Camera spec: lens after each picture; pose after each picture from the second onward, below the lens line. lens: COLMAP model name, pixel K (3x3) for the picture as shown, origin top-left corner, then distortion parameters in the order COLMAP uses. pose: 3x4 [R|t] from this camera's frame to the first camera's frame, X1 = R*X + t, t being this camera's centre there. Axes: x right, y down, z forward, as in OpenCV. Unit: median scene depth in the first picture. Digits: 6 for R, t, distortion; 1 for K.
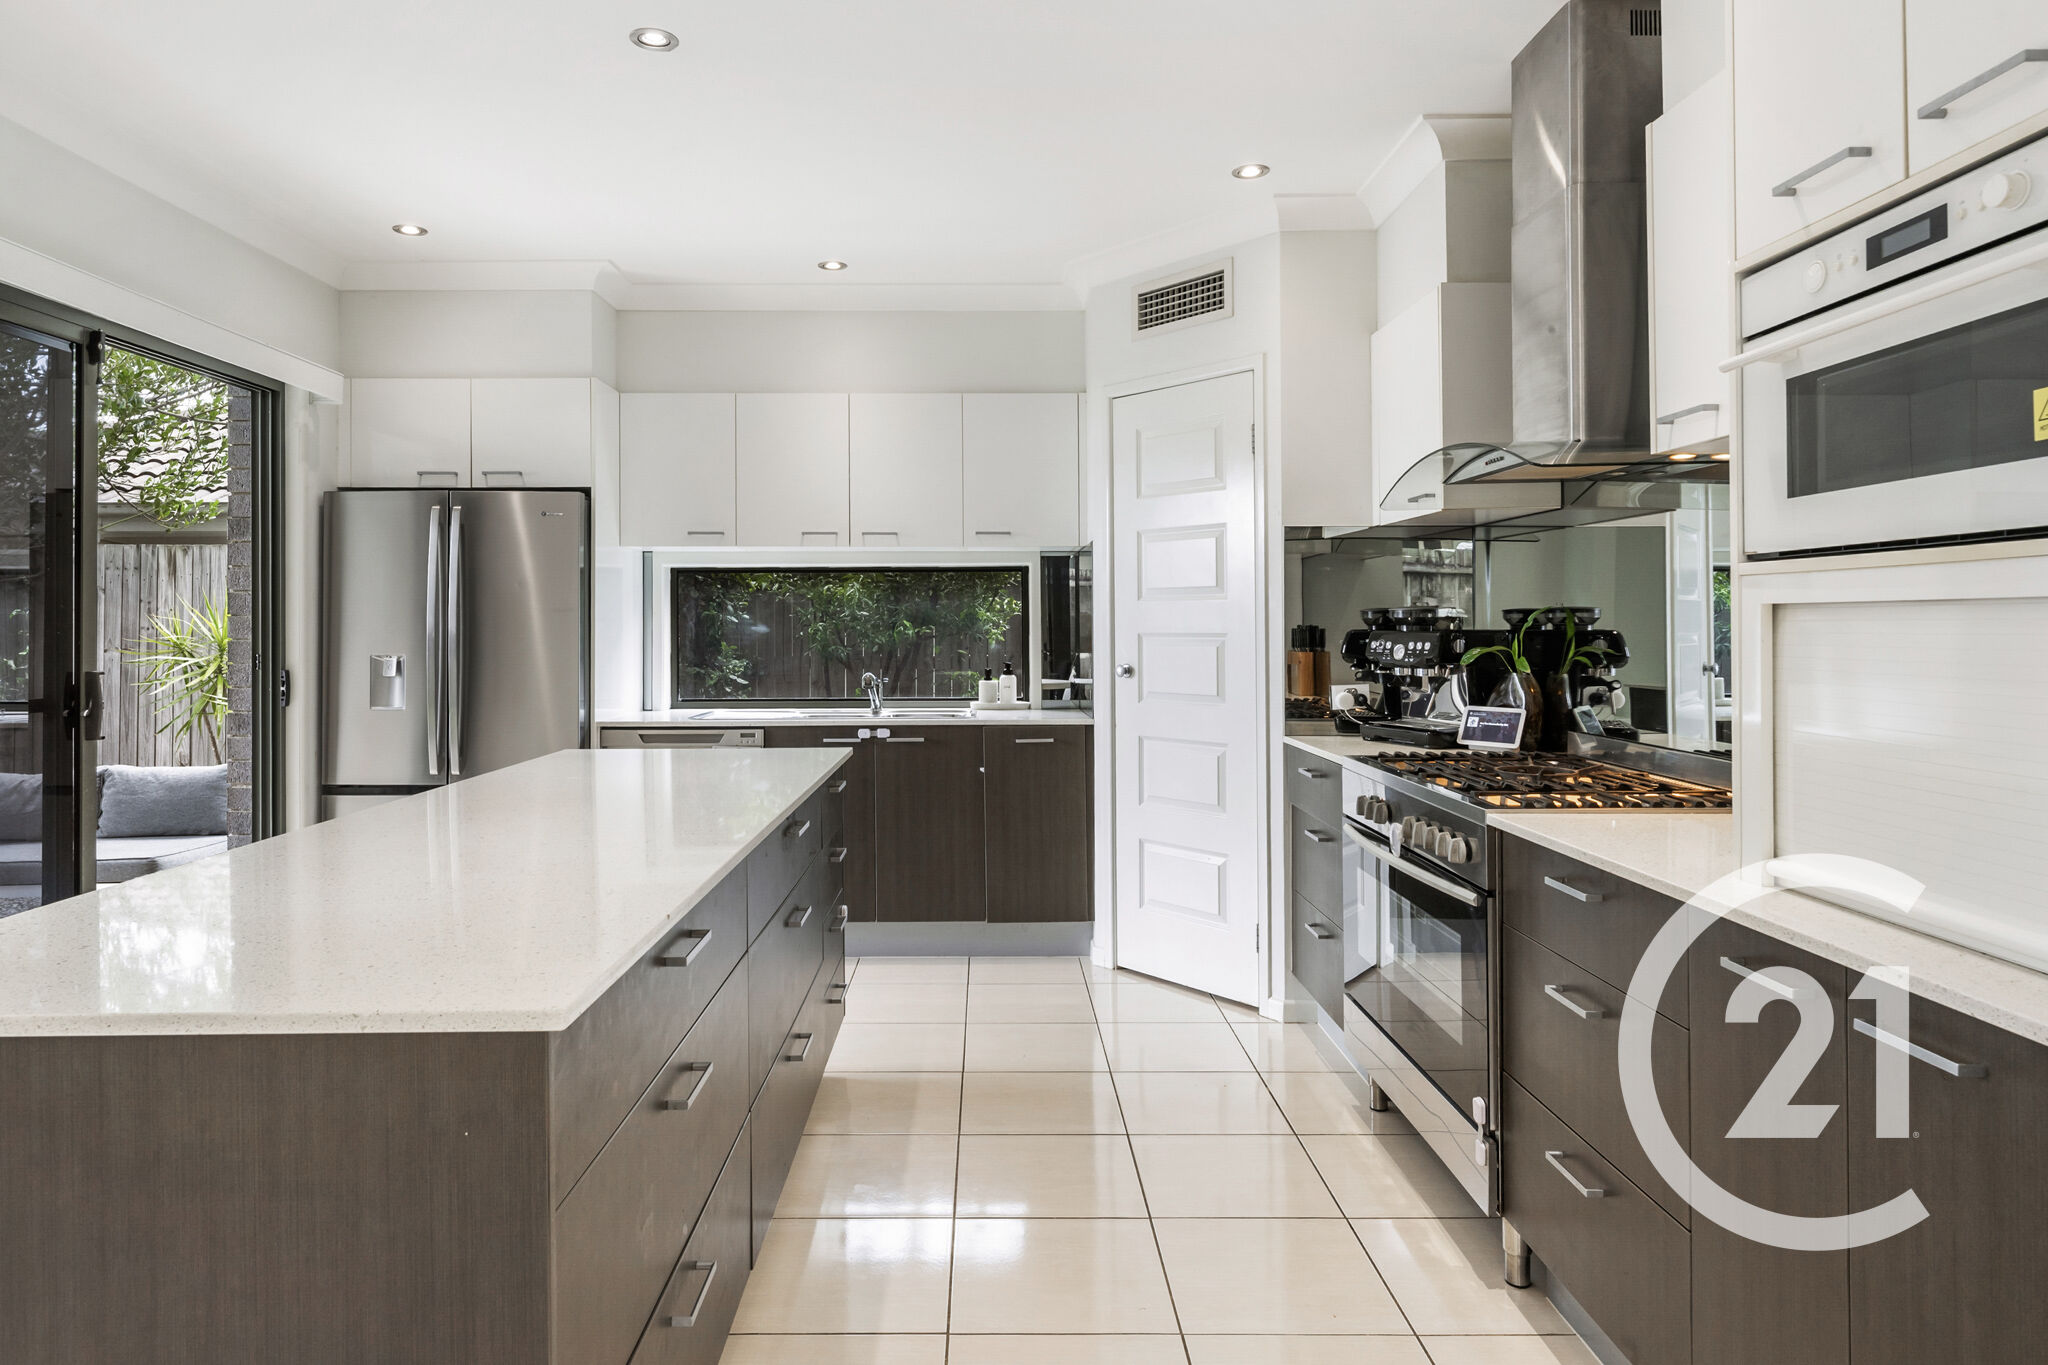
lens RADIAL K [[1157.6, 0, 1024.0], [0, 1157.6, 661.4], [0, 0, 1]] dist [0.001409, 0.001704]
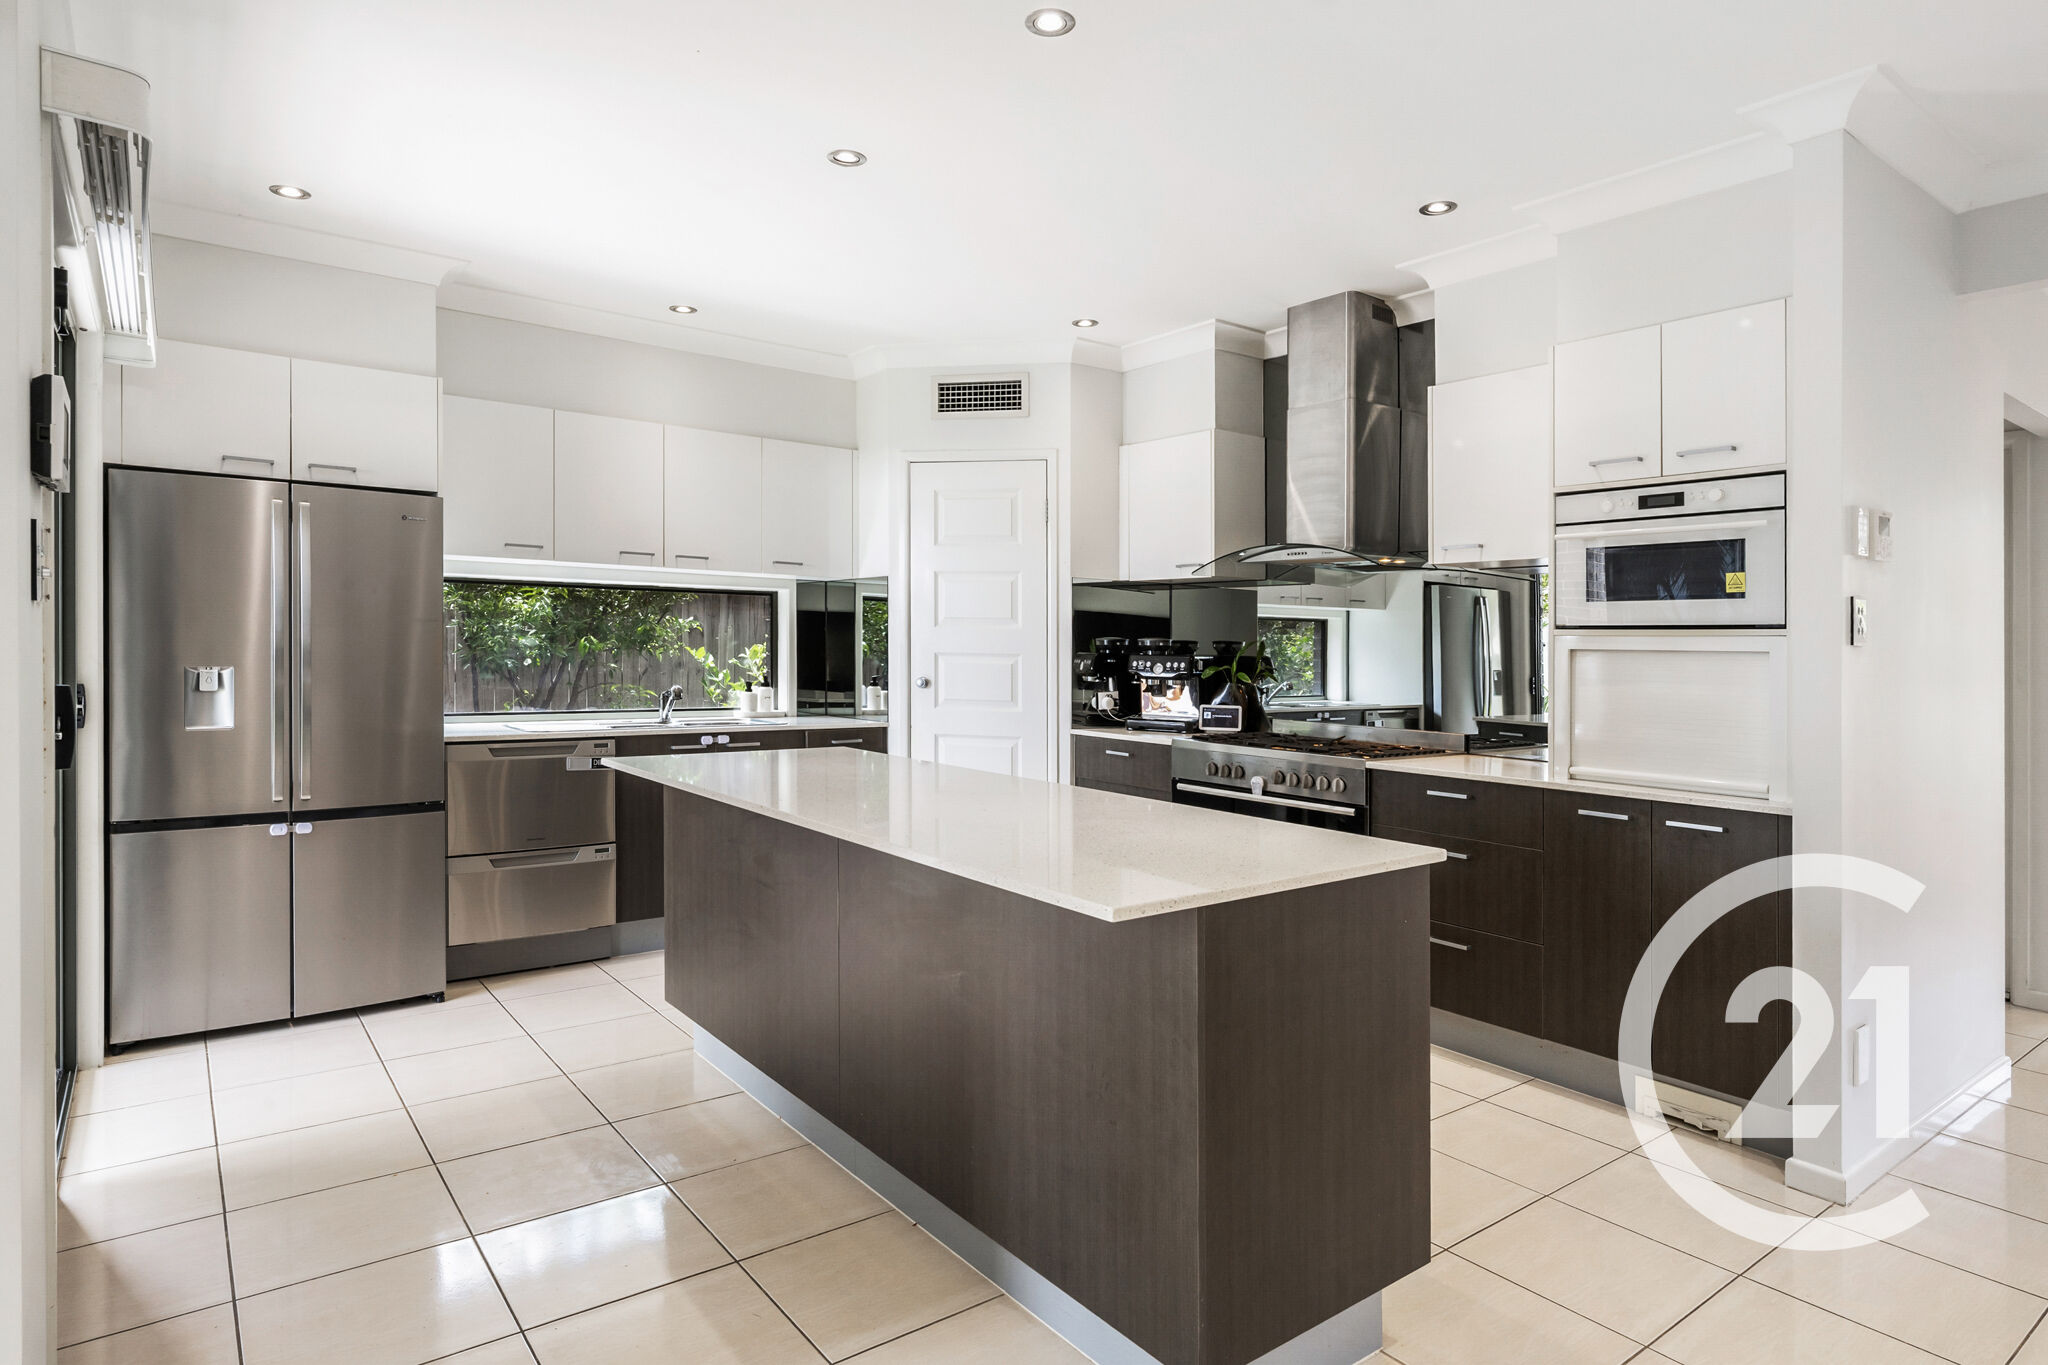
lens RADIAL K [[1101.6, 0, 1024.0], [0, 1101.6, 682.5], [0, 0, 1]] dist [-0.002839, -0.001239]
pose [[0.808271, -0.002126, 0.588807, -0.578069], [-0.001658, 0.999981, 0.005886, 0.000977], [-0.588808, -0.005733, 0.808252, -0.025621]]
